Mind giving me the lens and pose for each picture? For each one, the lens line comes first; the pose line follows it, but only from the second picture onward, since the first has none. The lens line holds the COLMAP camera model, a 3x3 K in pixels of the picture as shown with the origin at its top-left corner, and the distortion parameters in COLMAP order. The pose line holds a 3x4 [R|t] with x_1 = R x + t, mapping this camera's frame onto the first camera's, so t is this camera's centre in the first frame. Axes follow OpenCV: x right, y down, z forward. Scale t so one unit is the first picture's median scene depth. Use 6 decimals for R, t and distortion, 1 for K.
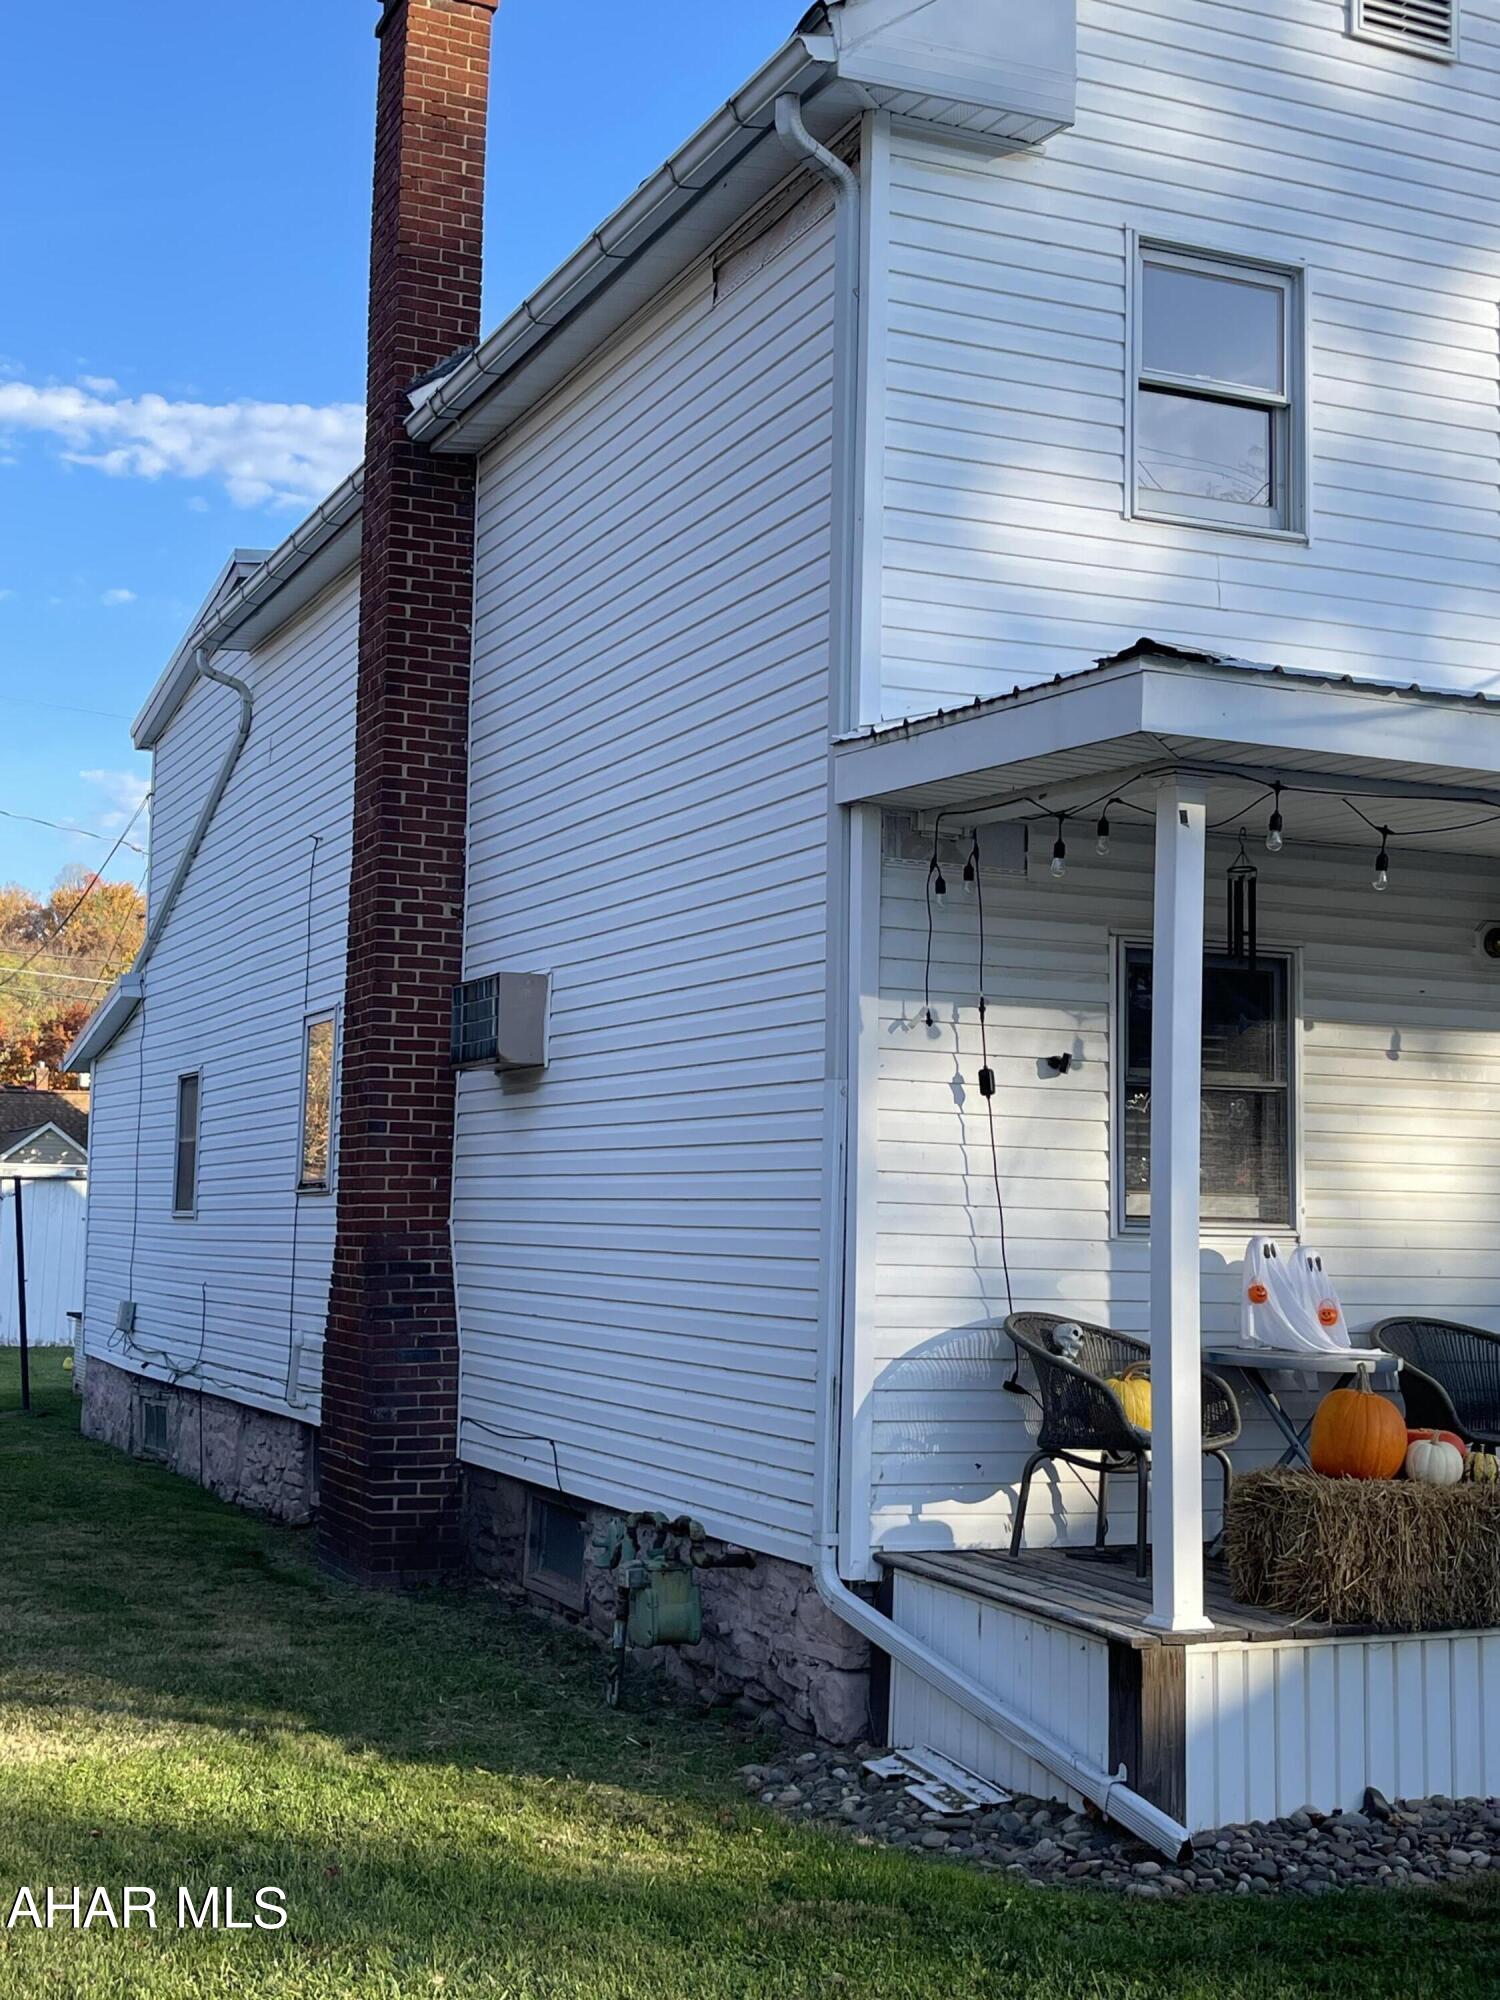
lens RADIAL K [[2517.6, 0, 743.7], [0, 2517.6, 1013.1], [0, 0, 1]] dist [0.038546, 0.000000]
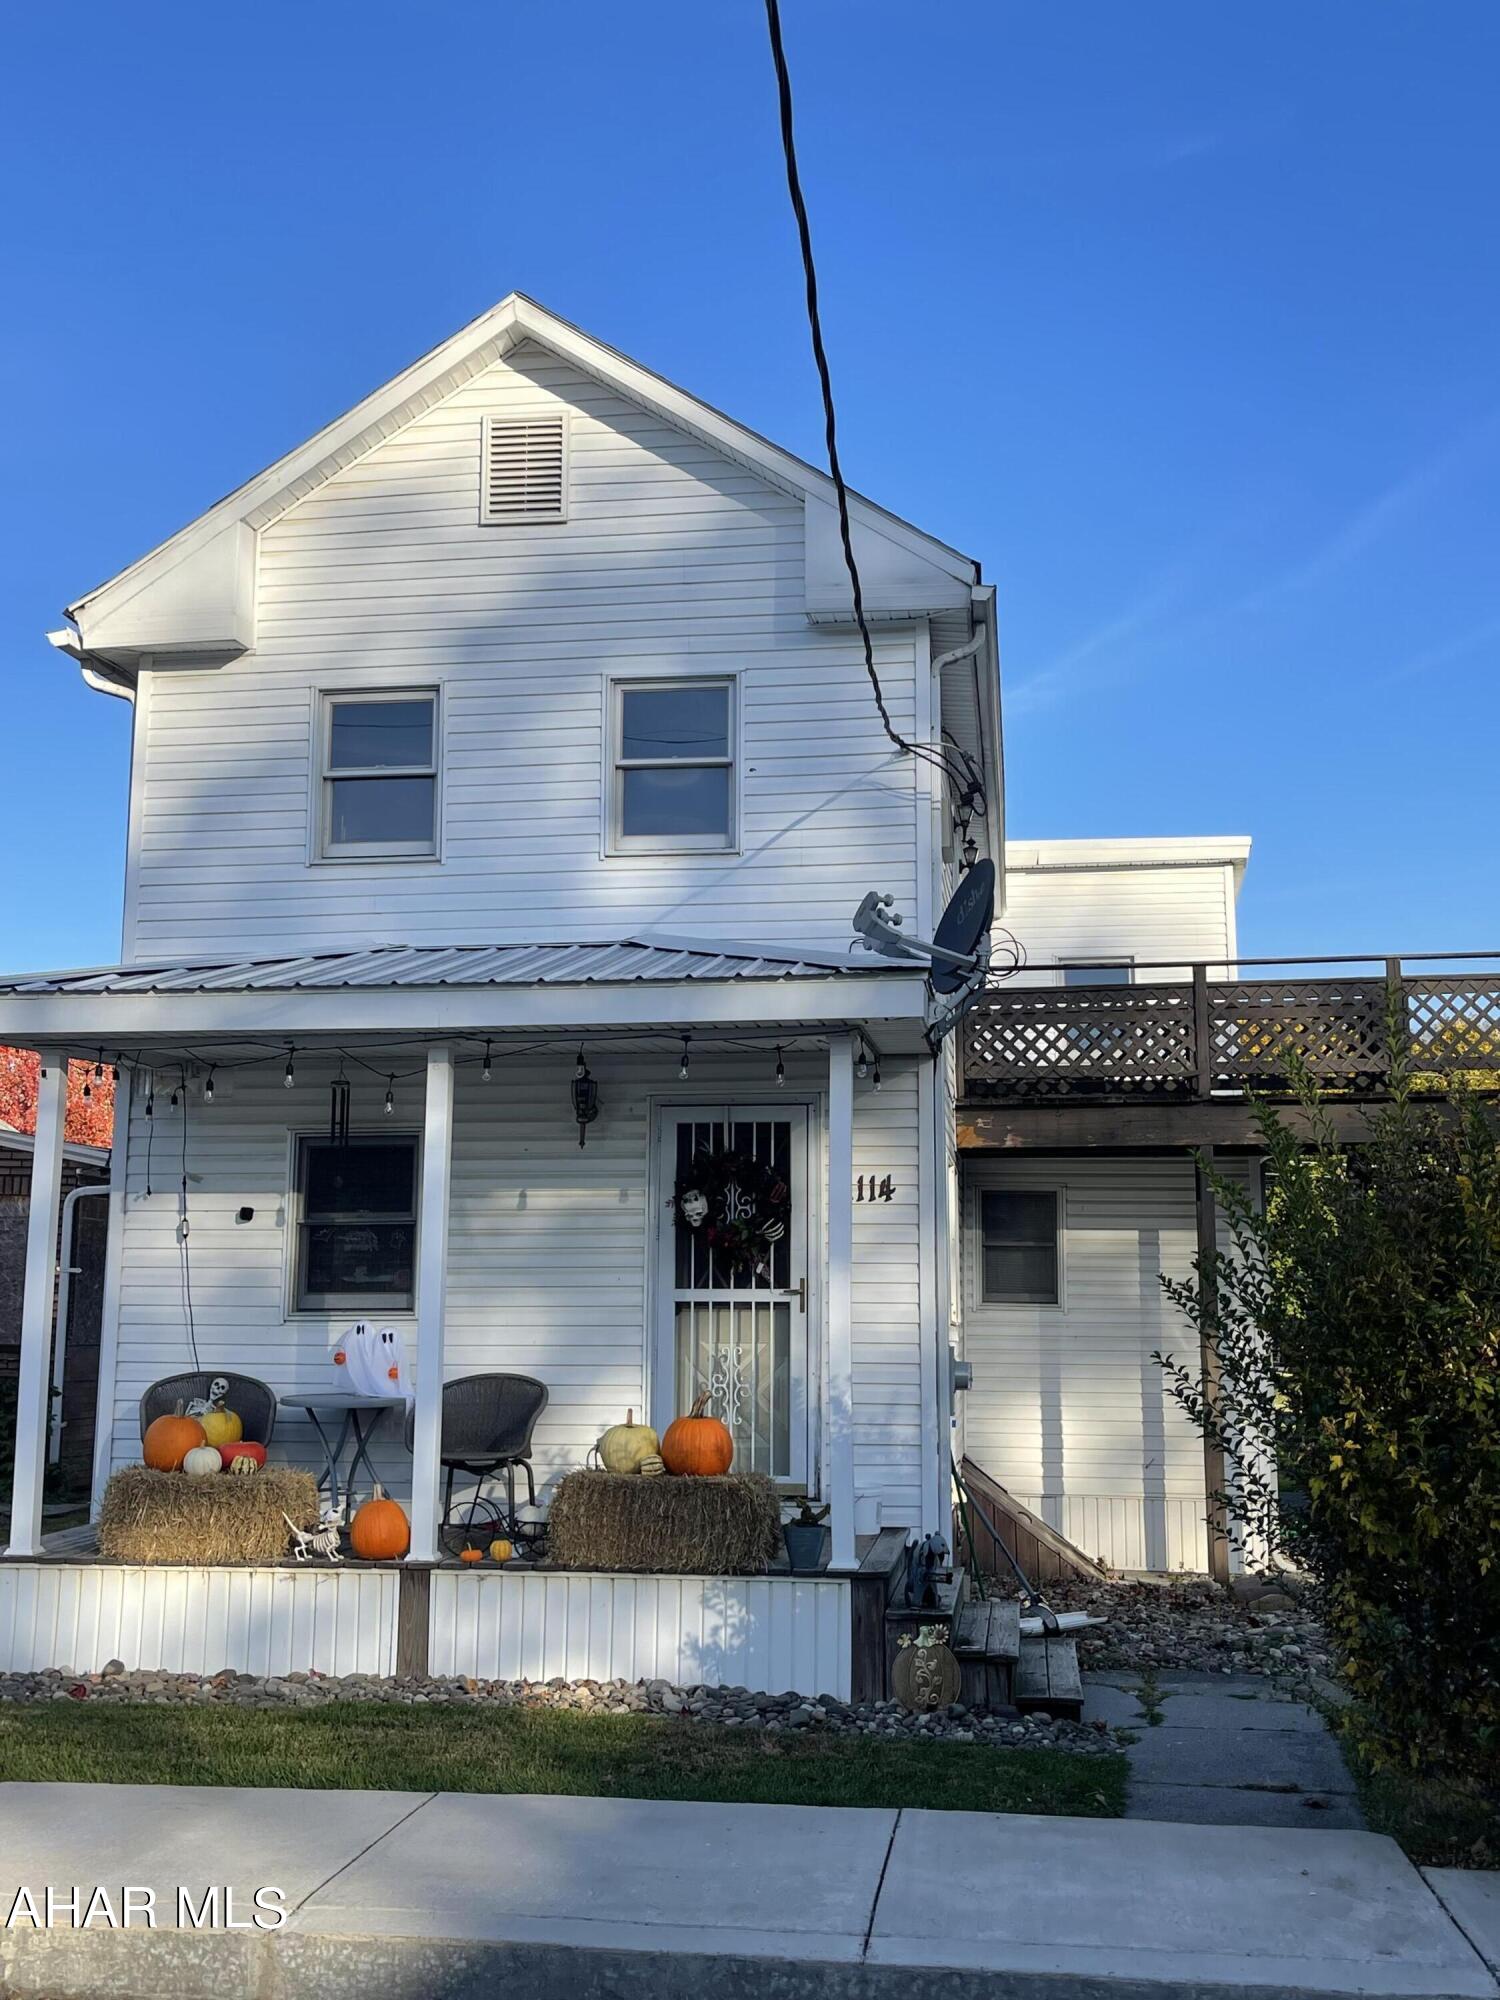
lens RADIAL K [[2059.0, 0, 759.4], [0, 2059.0, 988.6], [0, 0, 1]] dist [0.039111, 0.000000]
pose [[0.852478, -0.100051, -0.513099, 1.081195], [0.058045, 0.993561, -0.097300, 0.024431], [0.519530, 0.053164, 0.852797, 0.044100]]
